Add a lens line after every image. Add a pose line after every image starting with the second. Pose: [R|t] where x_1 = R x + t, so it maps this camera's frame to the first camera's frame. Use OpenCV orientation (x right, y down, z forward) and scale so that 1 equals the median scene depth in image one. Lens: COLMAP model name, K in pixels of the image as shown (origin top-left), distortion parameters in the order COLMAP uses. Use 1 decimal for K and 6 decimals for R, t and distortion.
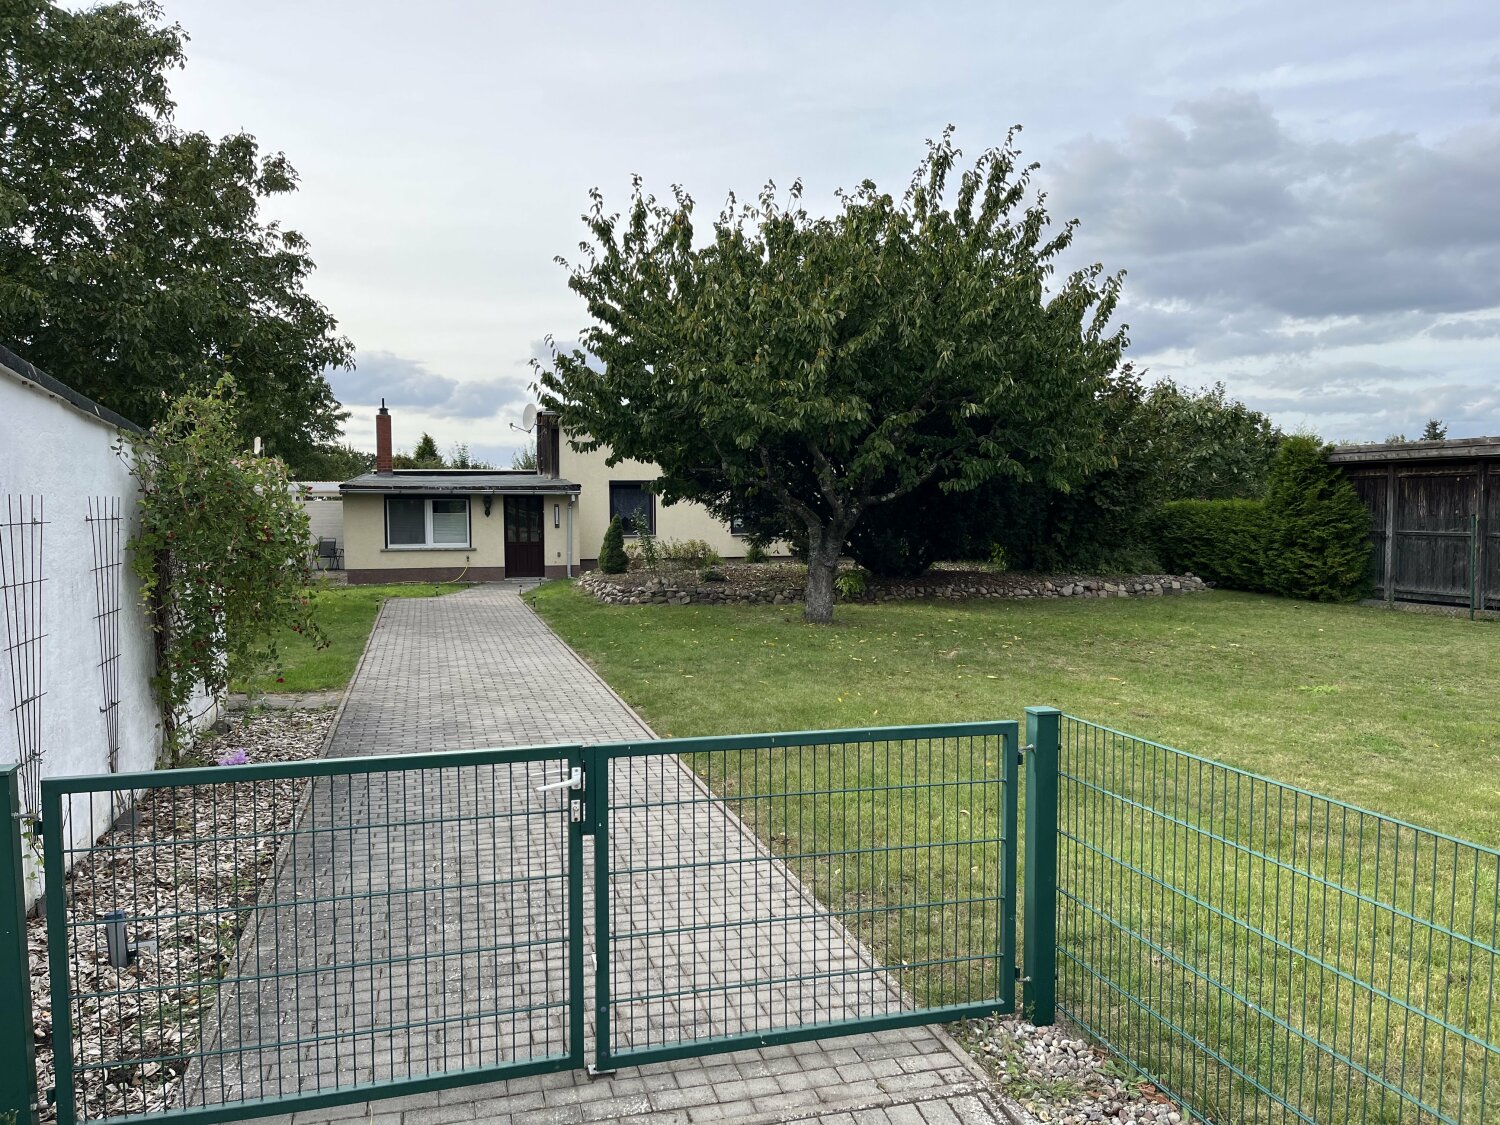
lens RADIAL K [[1128.4, 0, 749.1], [0, 1128.4, 563.2], [0, 0, 1]] dist [0.069874, -0.092110]
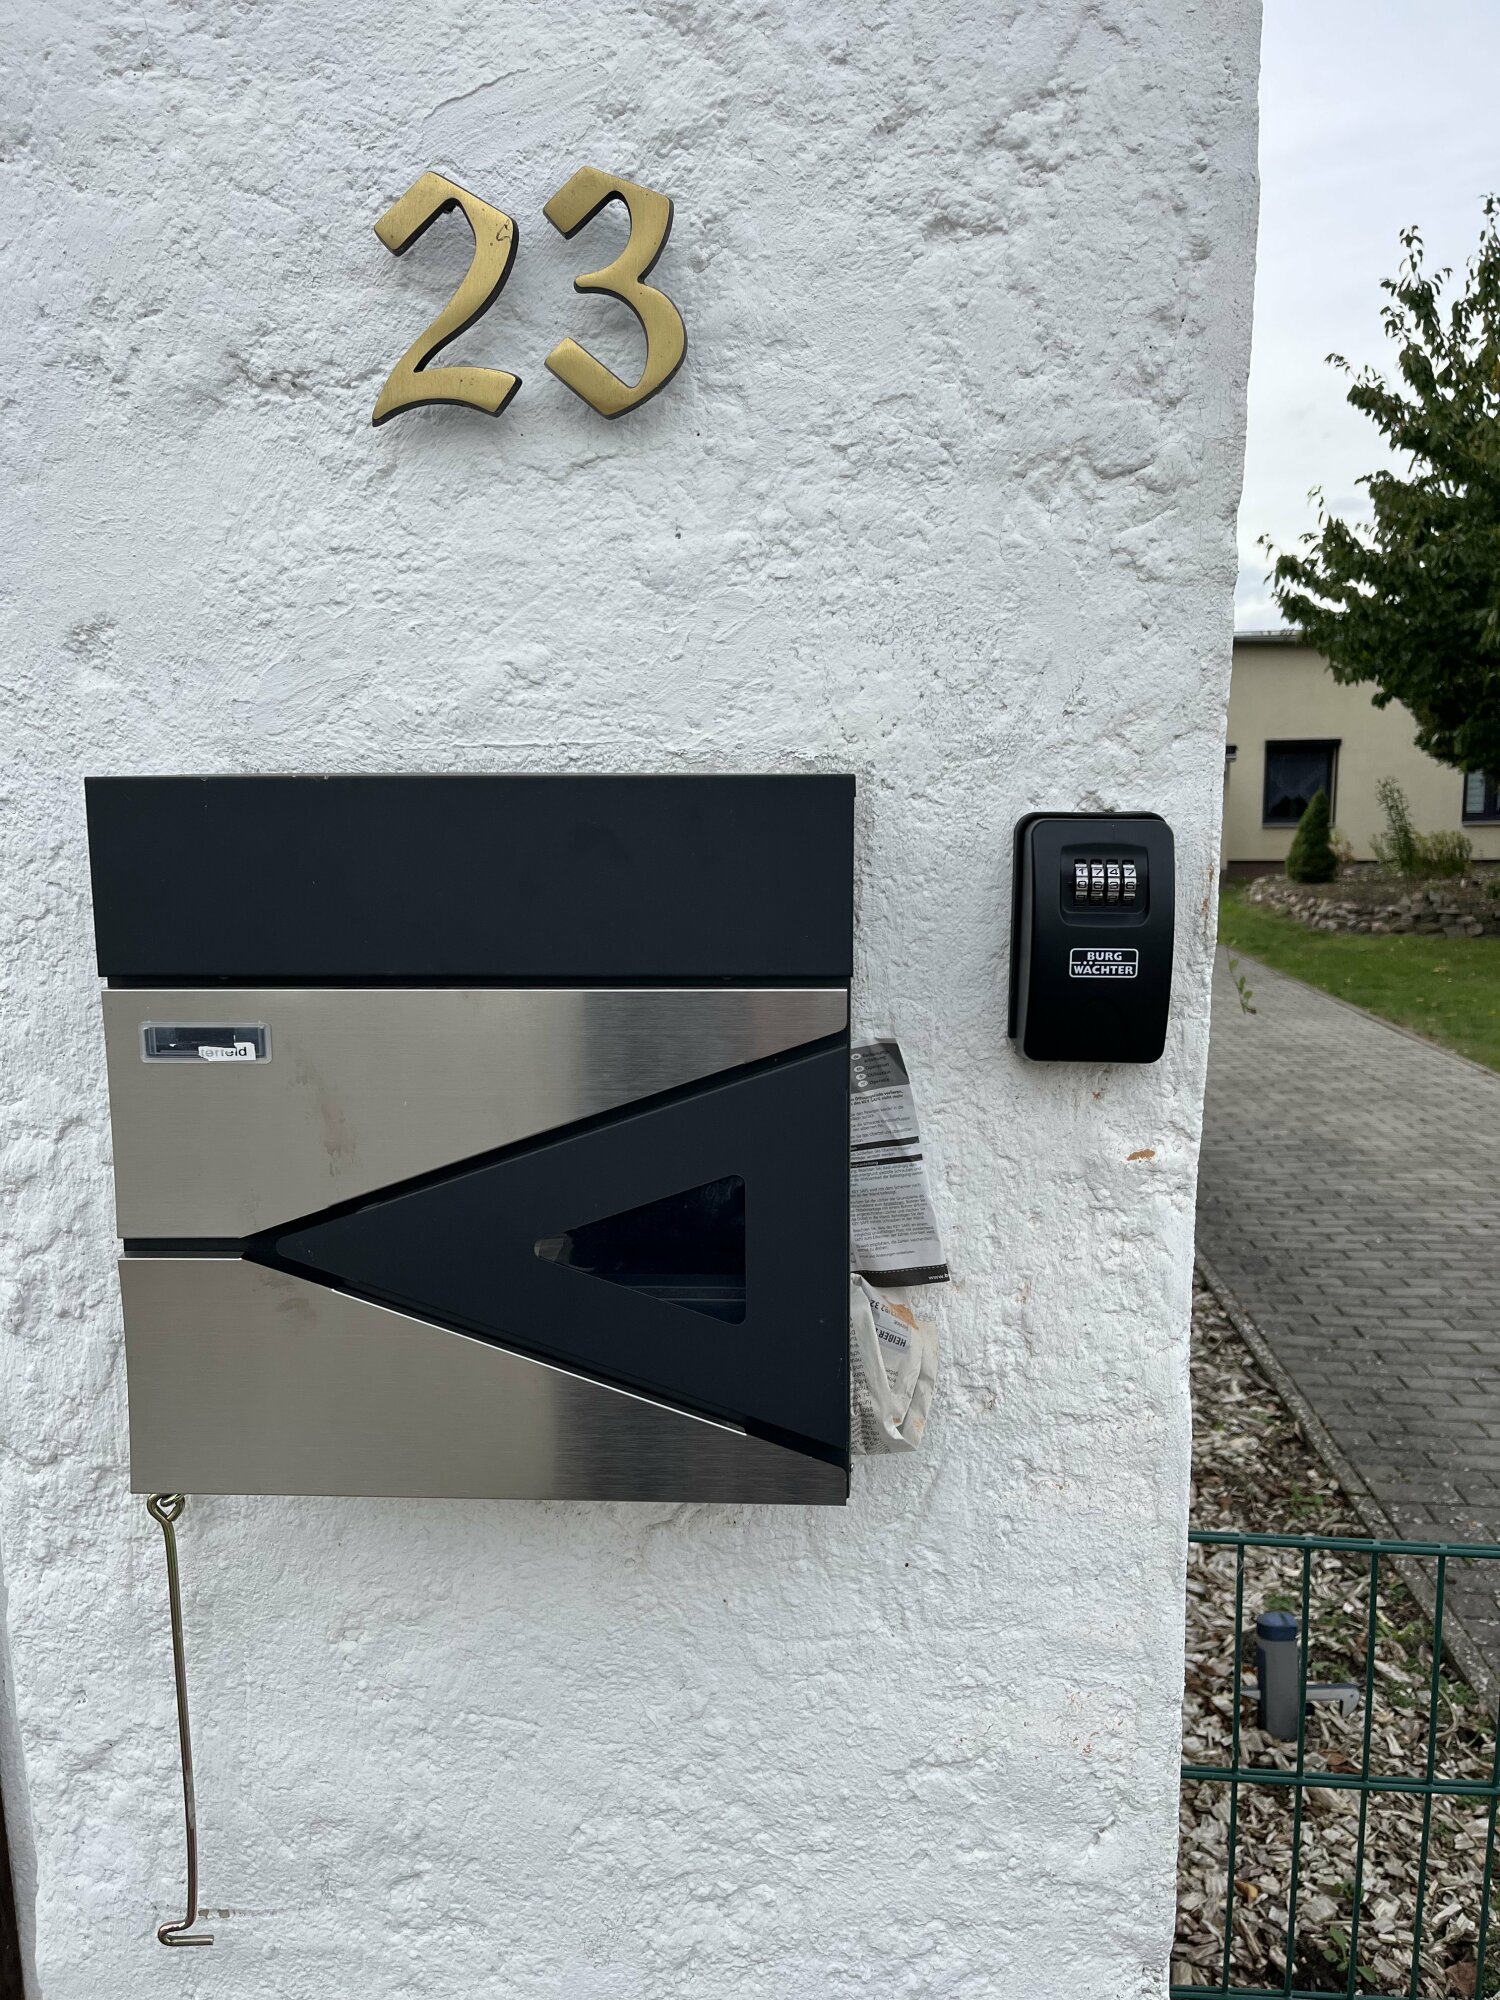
lens RADIAL K [[1504.5, 0, 749.1], [0, 1504.5, 1002.7], [0, 0, 1]] dist [0.069874, -0.092110]
pose [[0.937285, 0.047545, -0.345307, -0.142786], [-0.015703, 0.995407, 0.094433, 0.000552], [0.348211, -0.083088, 0.933727, 0.095122]]
